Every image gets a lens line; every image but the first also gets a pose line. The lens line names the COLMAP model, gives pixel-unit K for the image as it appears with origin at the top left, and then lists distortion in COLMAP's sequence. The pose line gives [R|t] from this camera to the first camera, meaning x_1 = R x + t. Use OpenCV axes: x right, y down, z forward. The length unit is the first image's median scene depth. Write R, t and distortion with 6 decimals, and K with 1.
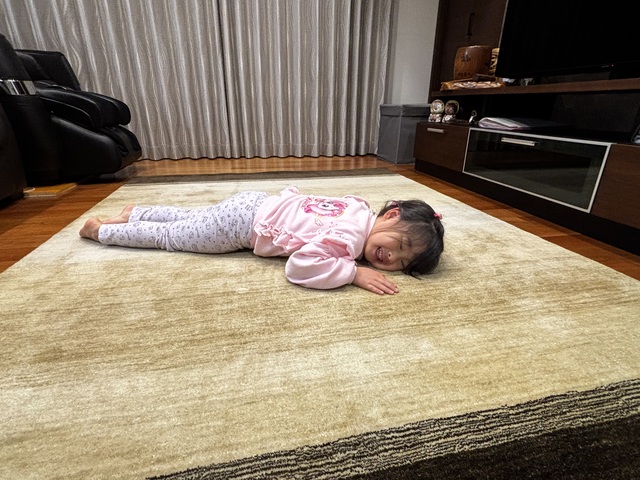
lens RADIAL K [[337.7, 0, 320.0], [0, 337.7, 240.0], [0, 0, 1]] dist [-0.001492, 0.000941]
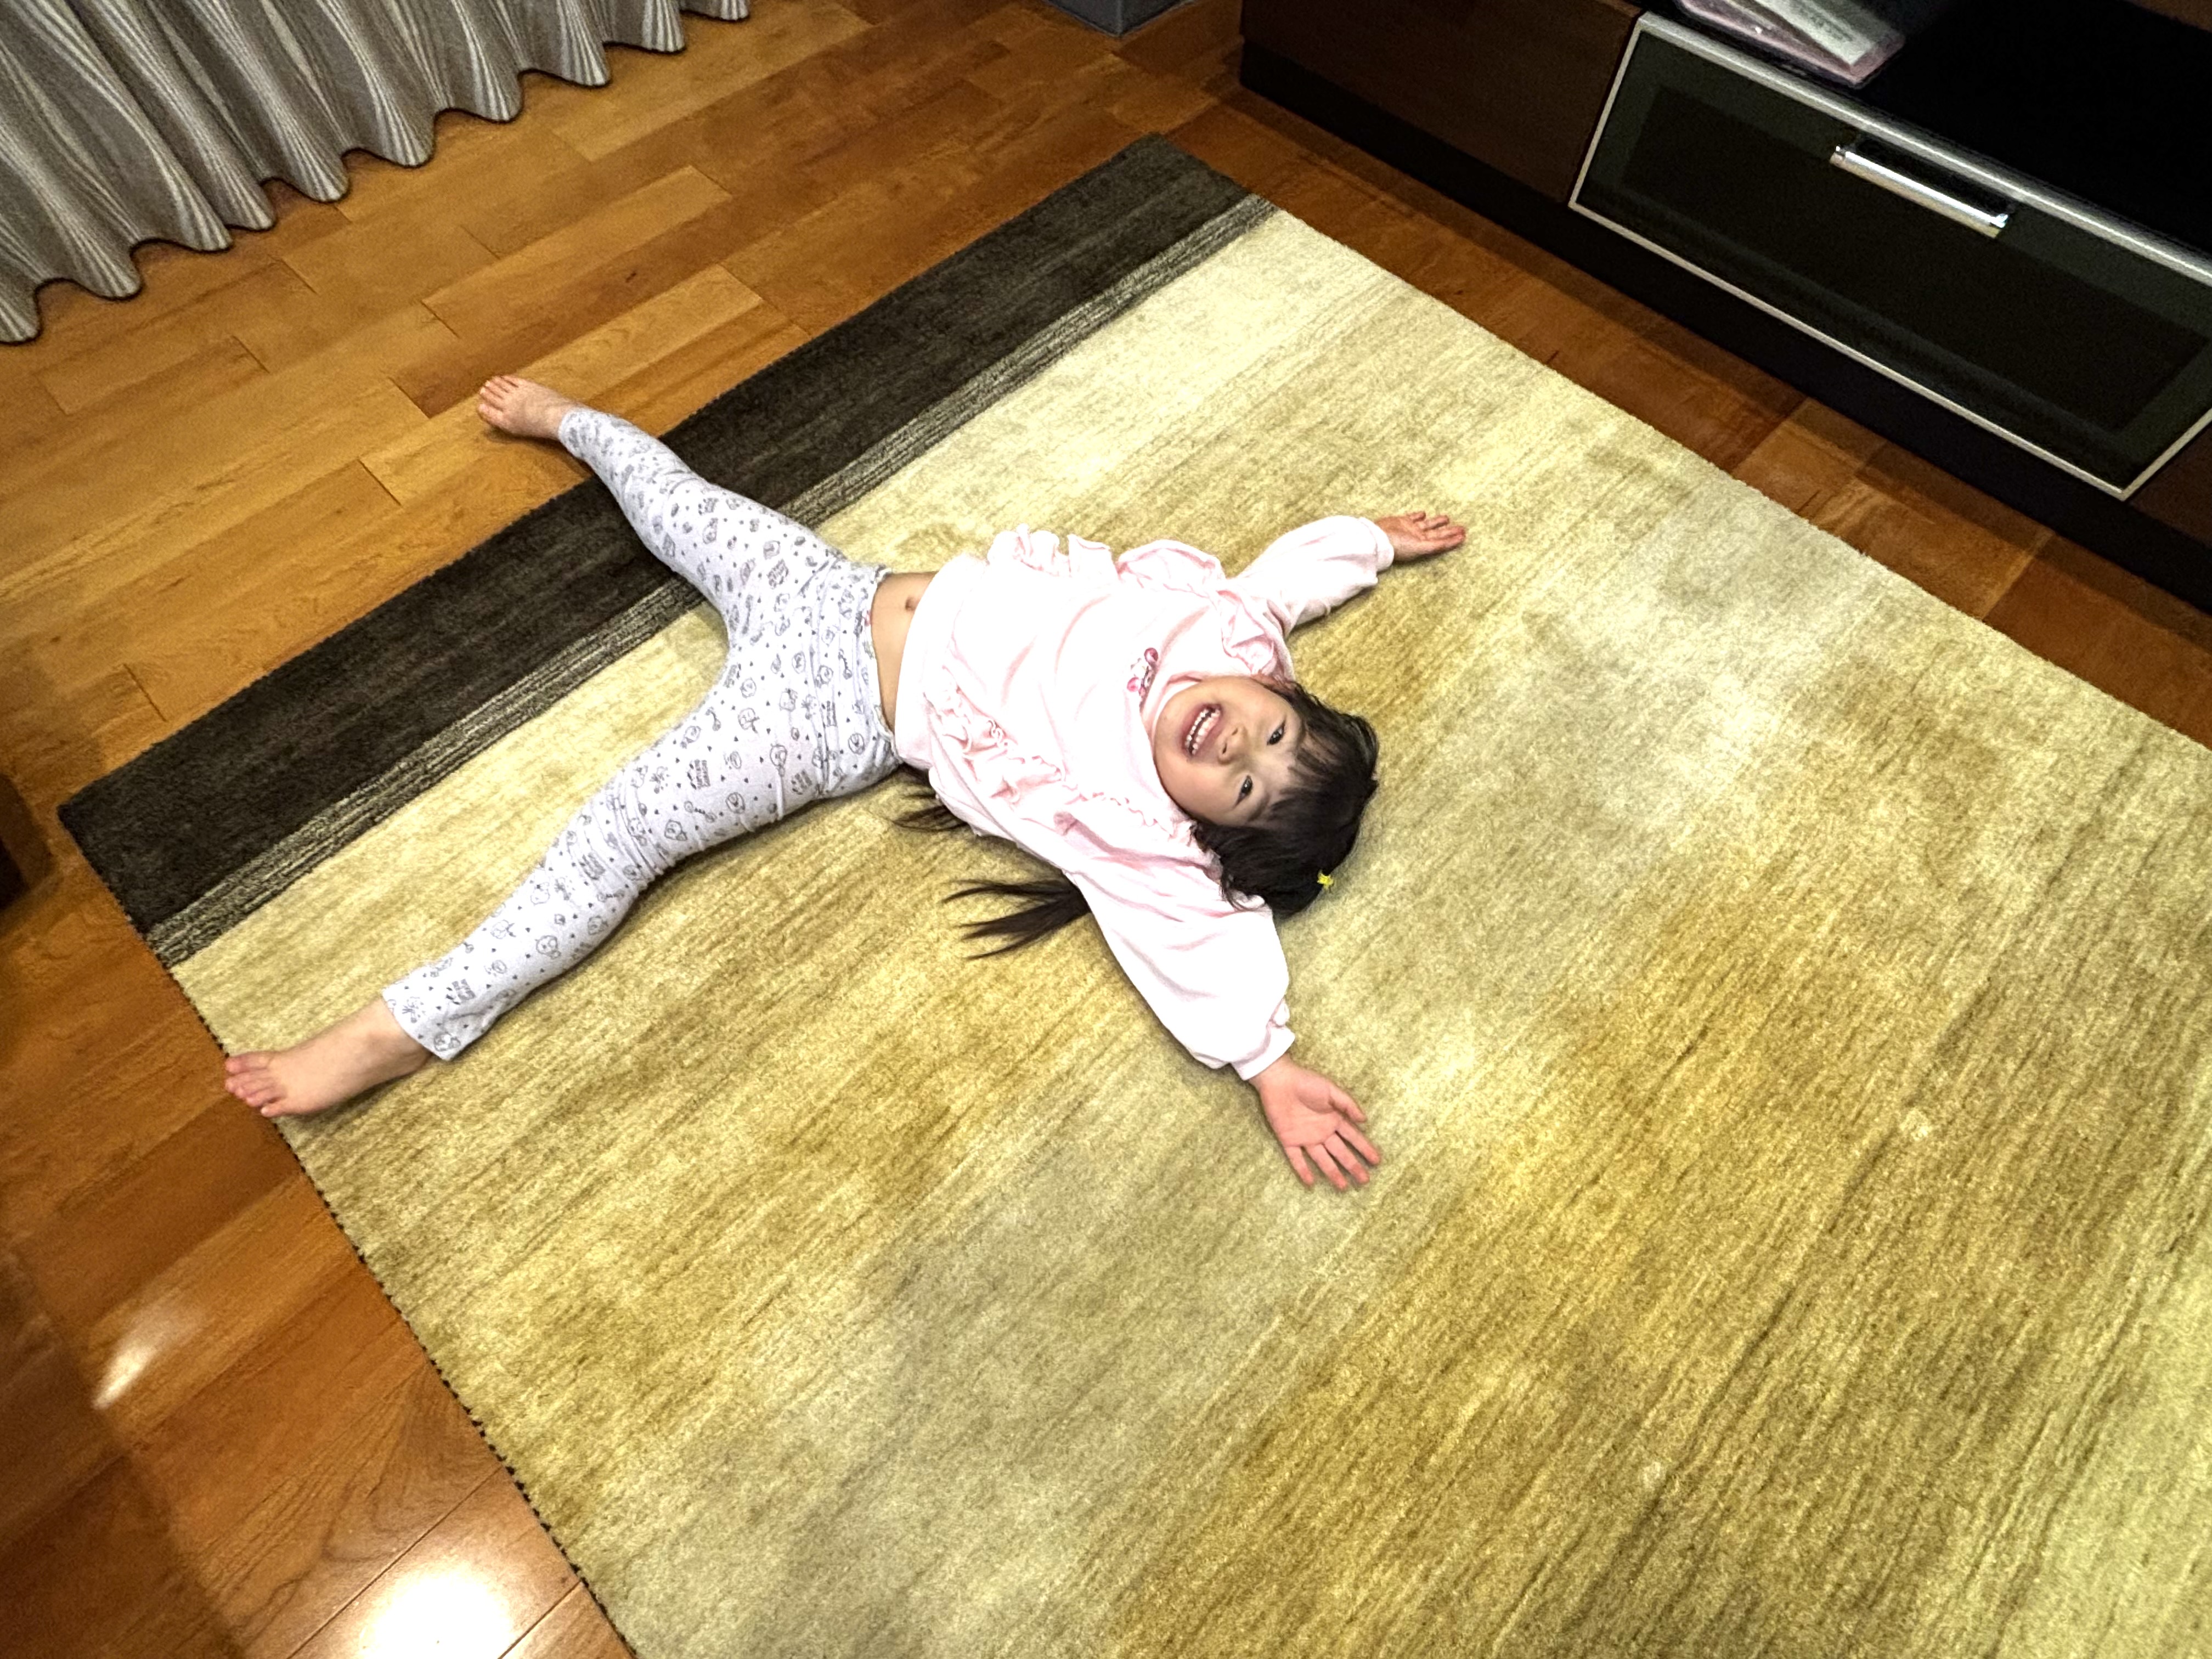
lens RADIAL K [[1167.1, 0, 1106.0], [0, 1167.1, 829.5], [0, 0, 1]] dist [-0.001492, 0.000941]
pose [[0.837431, -0.478217, 0.264609, -0.440052], [0.200767, 0.719466, 0.664877, -0.747300], [-0.508332, -0.503665, 0.698513, 0.525239]]
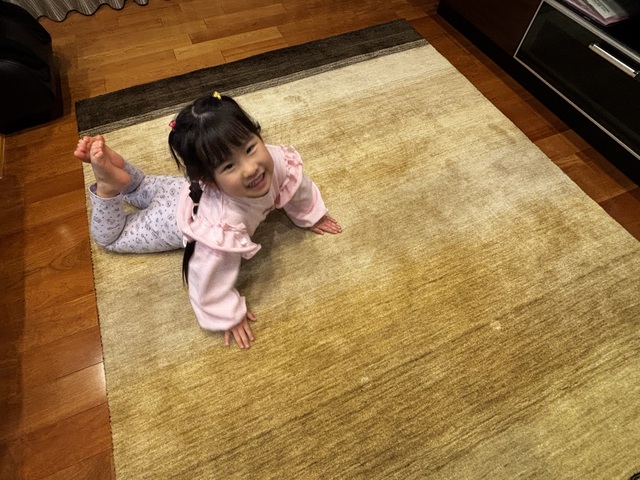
lens RADIAL K [[331.2, 0, 320.0], [0, 331.2, 240.0], [0, 0, 1]] dist [0.000573, -0.000863]
pose [[0.980853, -0.171808, 0.091703, -0.258416], [0.079415, 0.782802, 0.617183, -0.565666], [-0.177822, -0.598083, 0.781458, 0.309136]]
